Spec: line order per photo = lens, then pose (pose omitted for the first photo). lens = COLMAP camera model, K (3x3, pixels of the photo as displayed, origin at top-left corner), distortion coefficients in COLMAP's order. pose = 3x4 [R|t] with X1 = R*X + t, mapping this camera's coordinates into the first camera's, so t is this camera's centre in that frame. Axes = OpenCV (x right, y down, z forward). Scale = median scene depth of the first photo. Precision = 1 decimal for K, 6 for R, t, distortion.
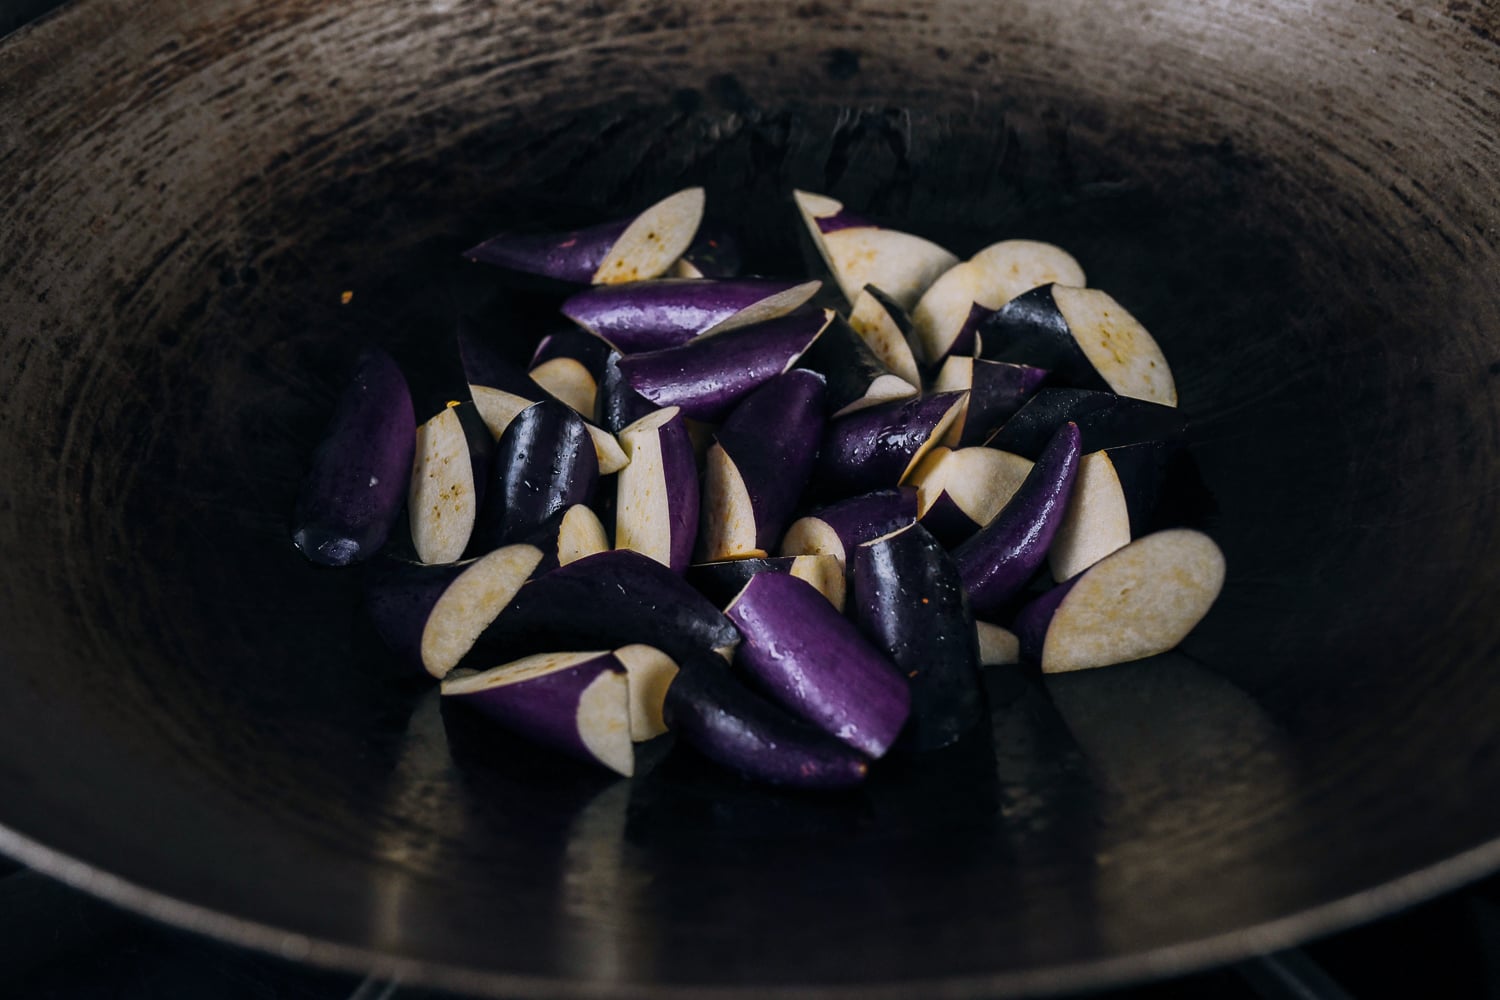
lens RADIAL K [[1456.7, 0, 749.3], [0, 1456.7, 495.6], [0, 0, 1]] dist [-0.015878, 0.000000]
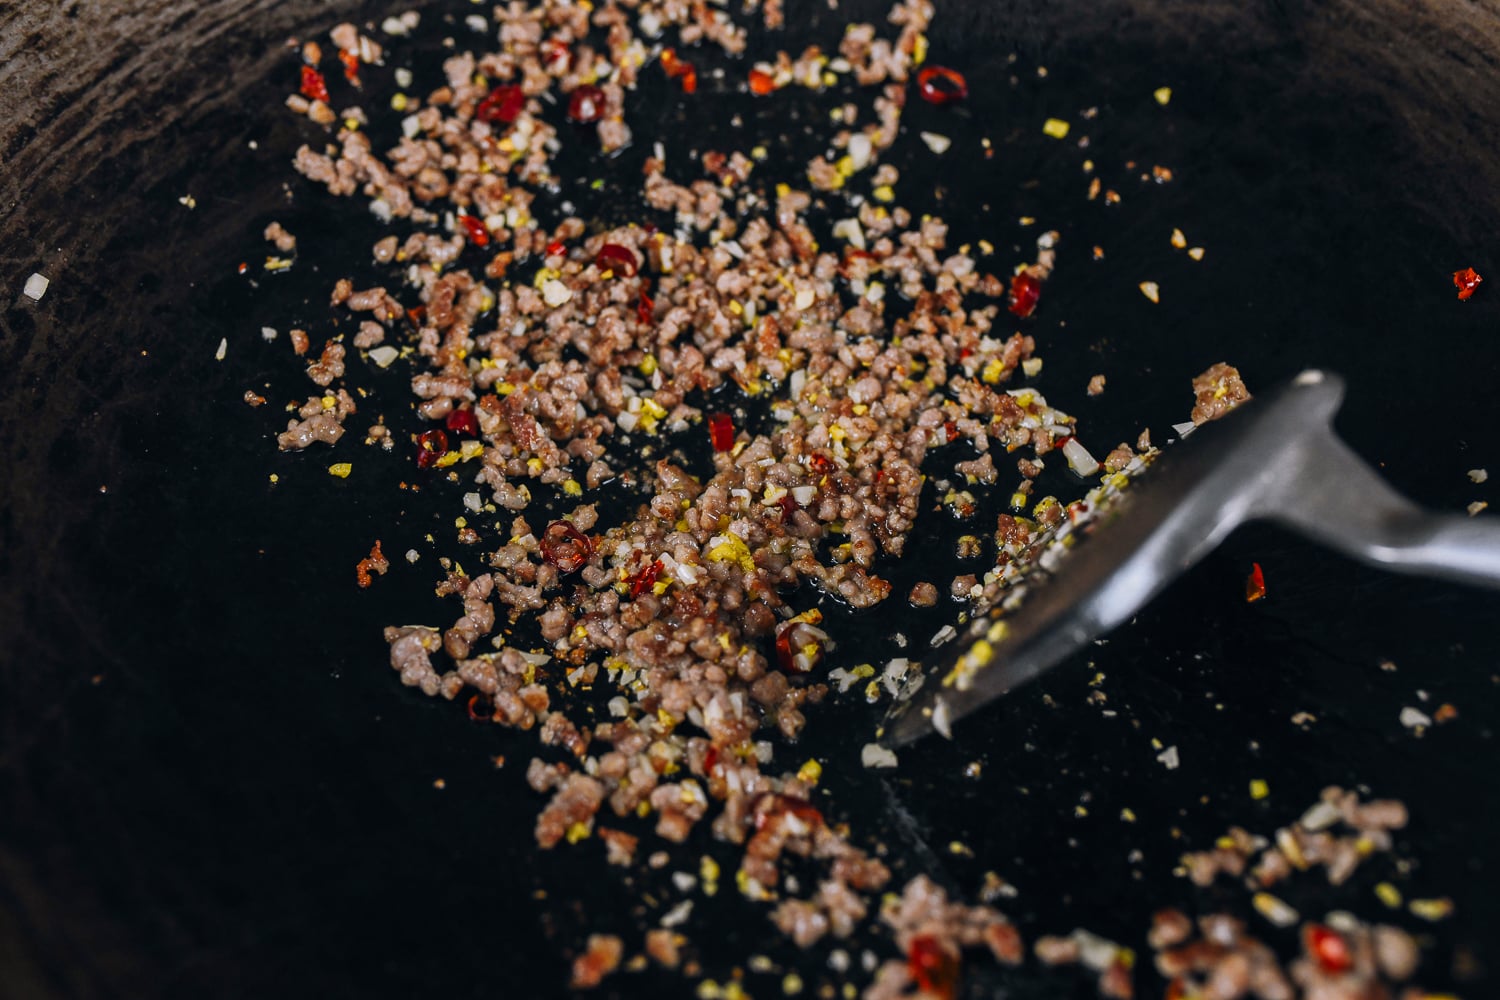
lens RADIAL K [[1456.7, 0, 753.4], [0, 1456.7, 494.5], [0, 0, 1]] dist [-0.015878, 0.000000]
pose [[0.971823, -0.161109, 0.172060, -0.133927], [0.138903, 0.981174, 0.134180, -0.111686], [-0.190438, -0.106499, 0.975905, 0.250782]]
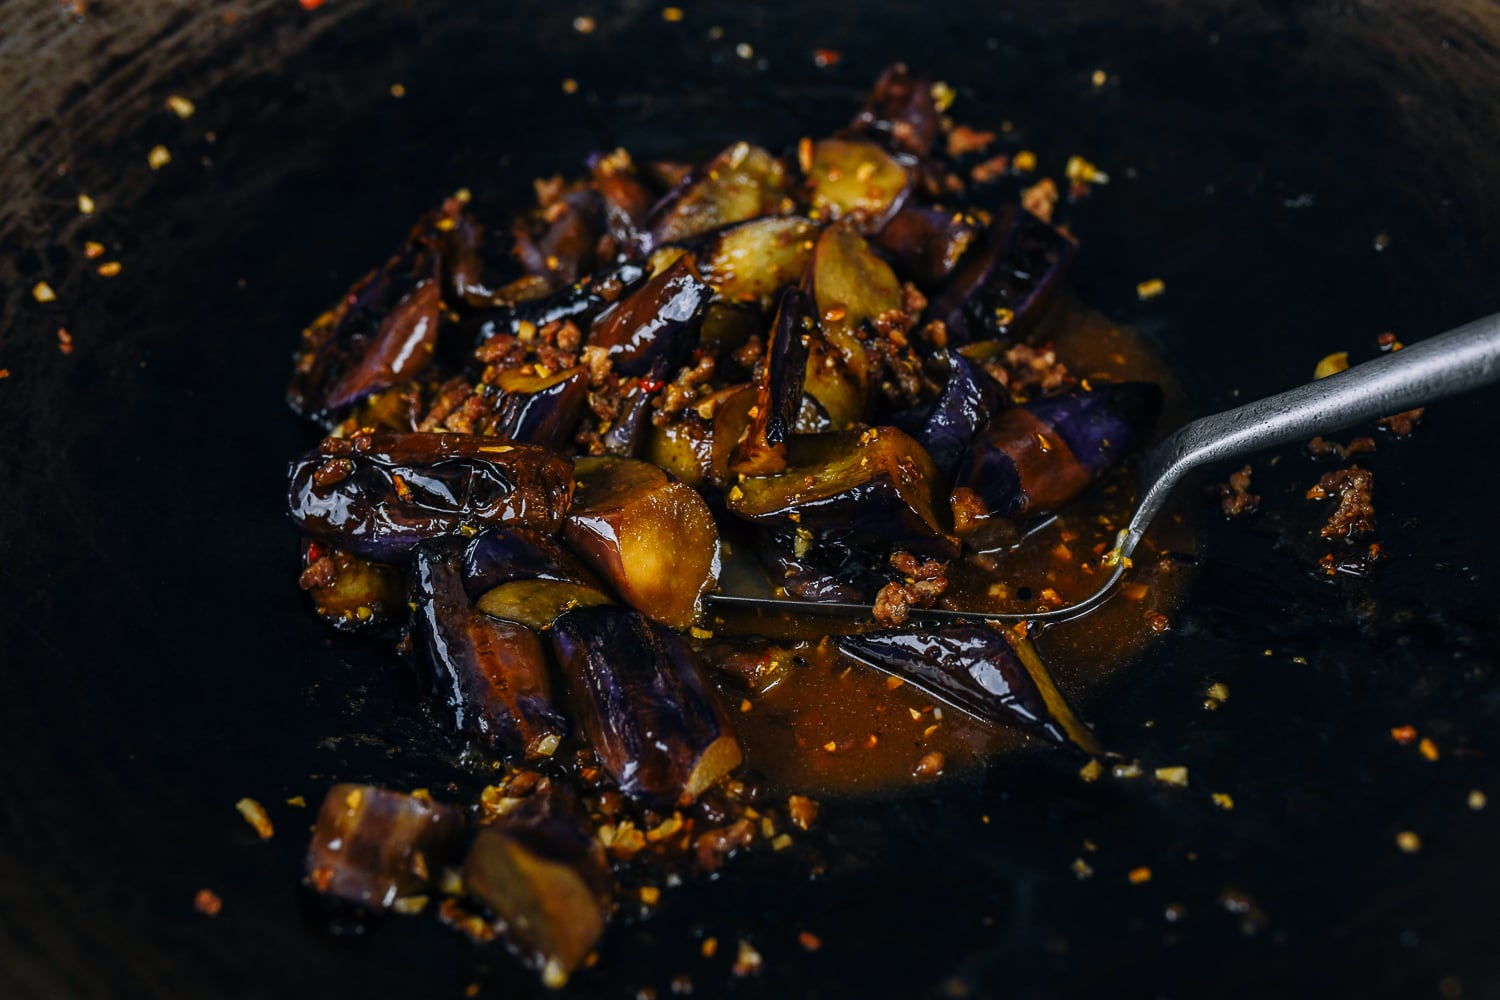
lens RADIAL K [[1456.7, 0, 749.7], [0, 1456.7, 500.7], [0, 0, 1]] dist [-0.015878, 0.000000]
pose [[0.990315, -0.114596, 0.078380, -0.060372], [0.105550, 0.988180, 0.111172, -0.070179], [-0.090194, -0.101823, 0.990705, 0.203866]]
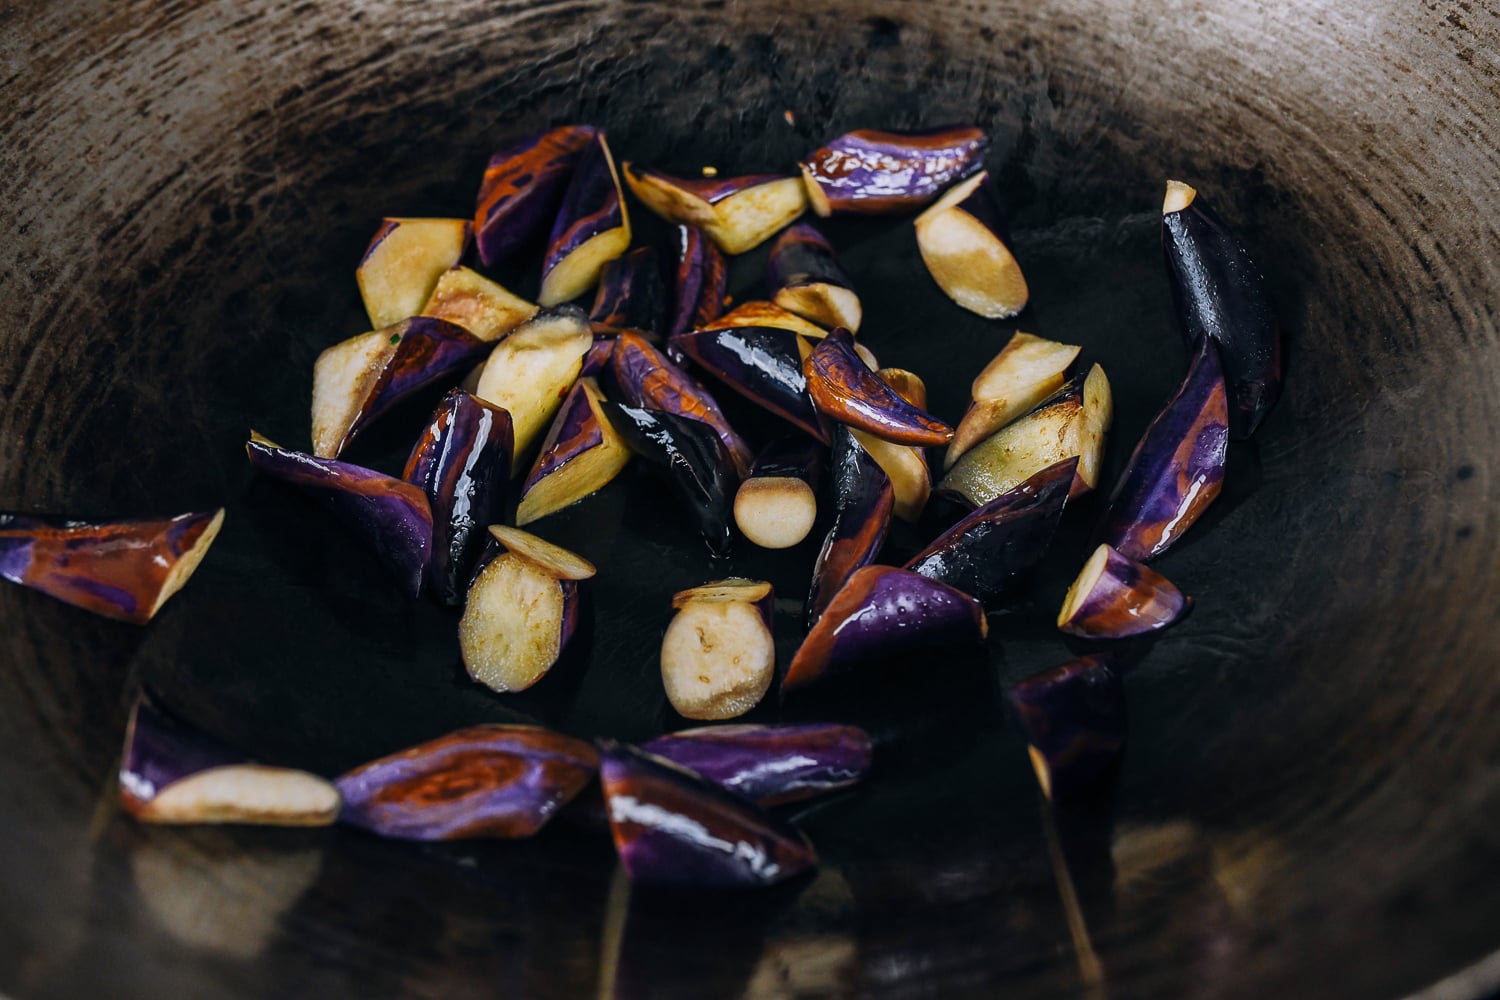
lens RADIAL K [[1456.7, 0, 750.3], [0, 1456.7, 489.9], [0, 0, 1]] dist [-0.015878, 0.000000]
pose [[0.988259, 0.118033, -0.097019, 0.121625], [-0.109375, 0.989901, 0.090185, -0.088039], [0.106684, -0.078514, 0.991188, 0.020051]]
